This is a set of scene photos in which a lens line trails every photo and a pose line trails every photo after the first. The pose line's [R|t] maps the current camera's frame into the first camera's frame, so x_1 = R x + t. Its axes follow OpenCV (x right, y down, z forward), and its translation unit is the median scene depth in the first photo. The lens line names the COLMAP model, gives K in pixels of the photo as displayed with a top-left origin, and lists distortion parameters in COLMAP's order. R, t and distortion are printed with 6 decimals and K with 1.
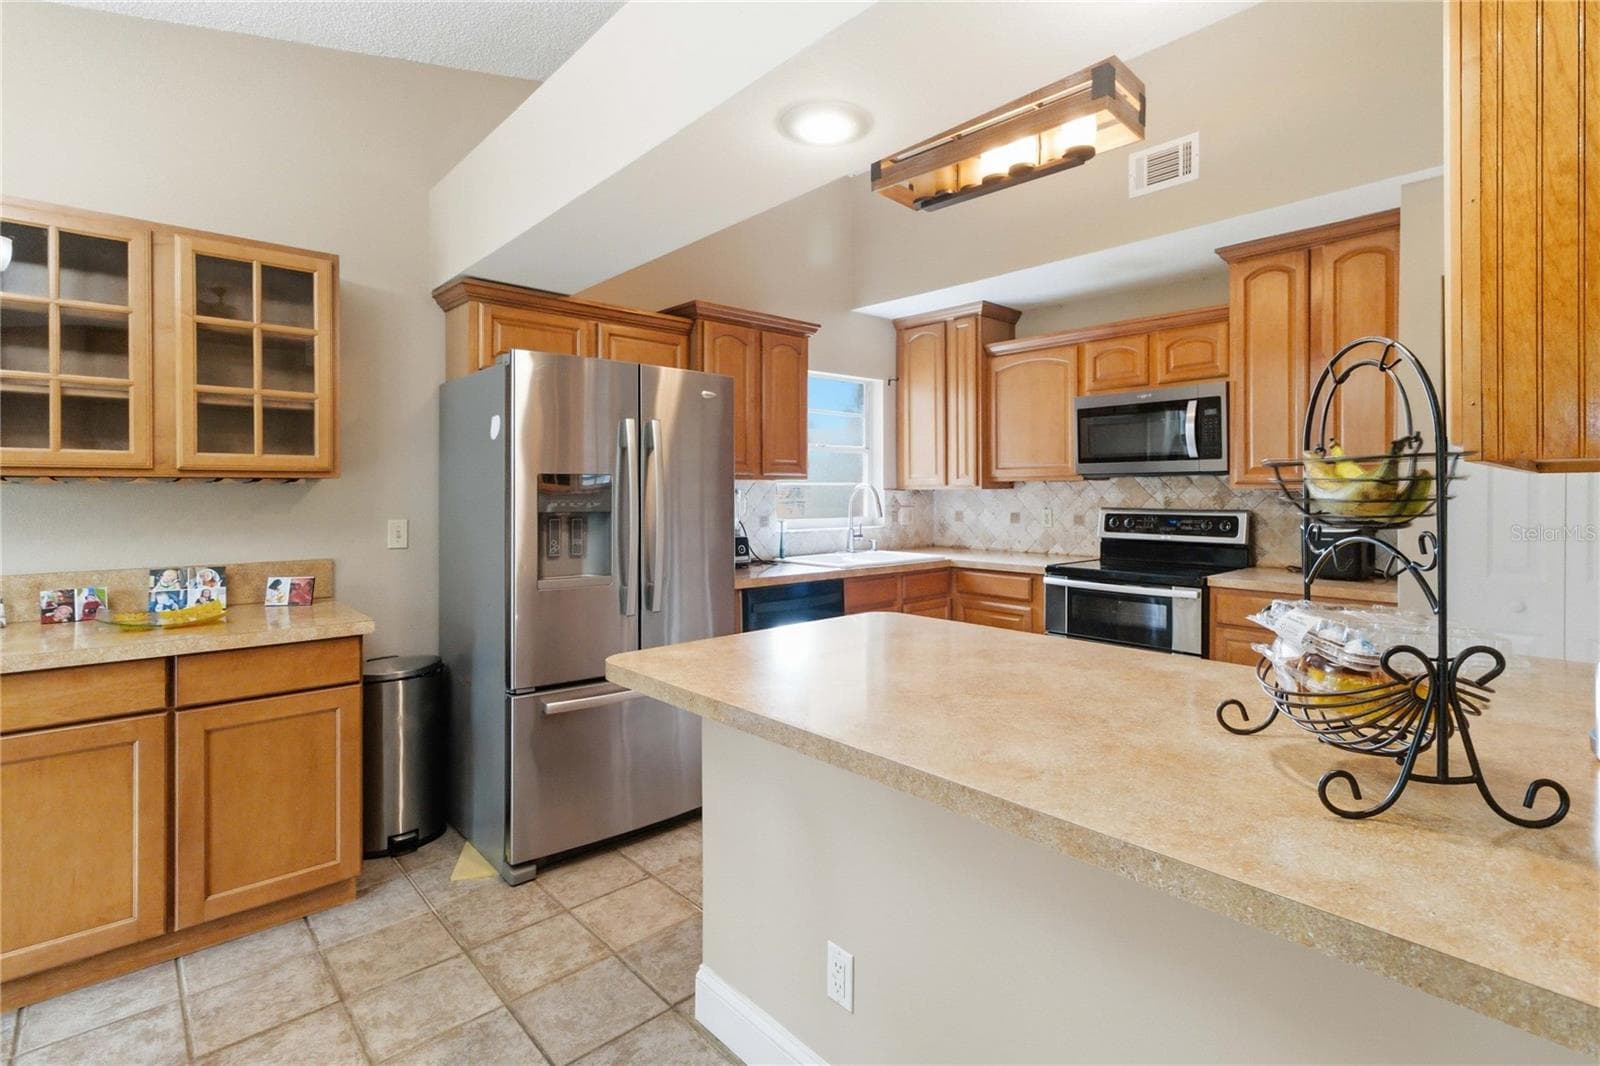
lens RADIAL K [[755.7, 0, 812.2], [0, 755.7, 493.9], [0, 0, 1]] dist [0.002282, 0.000101]
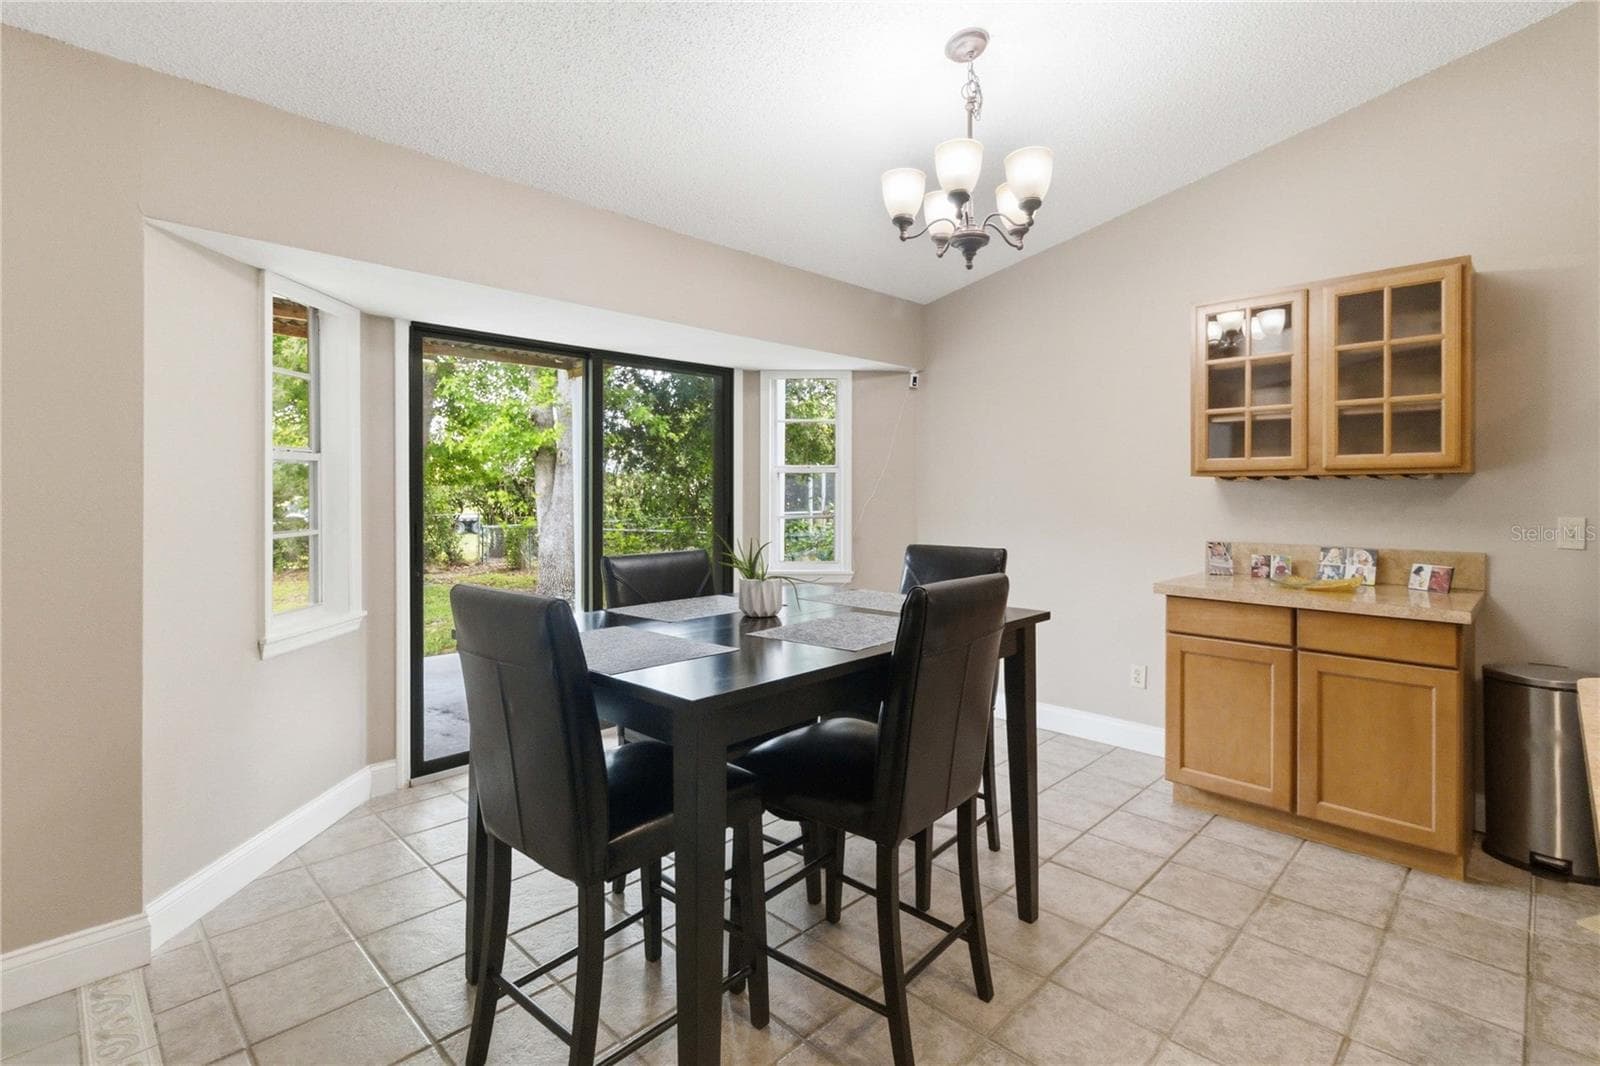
lens RADIAL K [[755.7, 0, 812.2], [0, 755.7, 493.9], [0, 0, 1]] dist [0.002282, 0.000101]
pose [[0.060680, 0.004047, -0.998149, 0.265371], [-0.004228, 0.999984, 0.003797, 0.005973], [0.998148, 0.003990, 0.060696, 0.037835]]
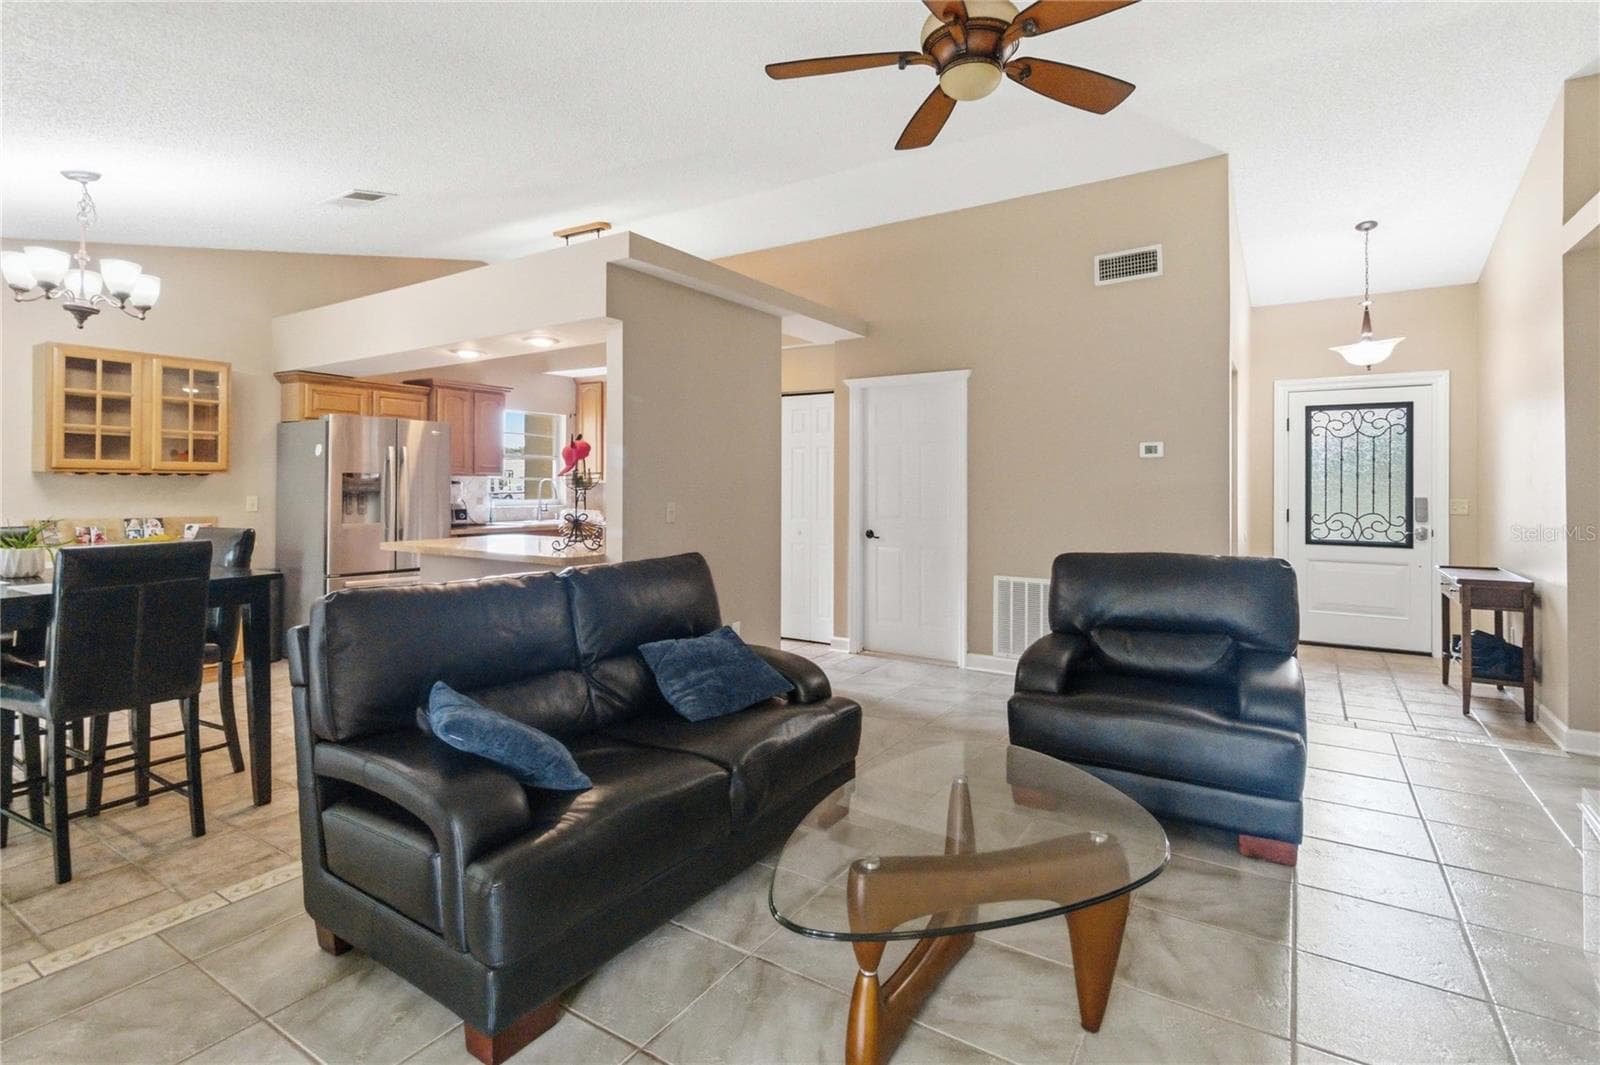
lens RADIAL K [[763.7, 0, 807.5], [0, 763.7, 481.4], [0, 0, 1]] dist [0.003410, 0.001104]
pose [[0.966335, 0.008459, 0.257147, 0.253647], [-0.005562, 0.999913, -0.011994, 0.011509], [-0.257226, 0.010160, 0.966298, -1.035859]]
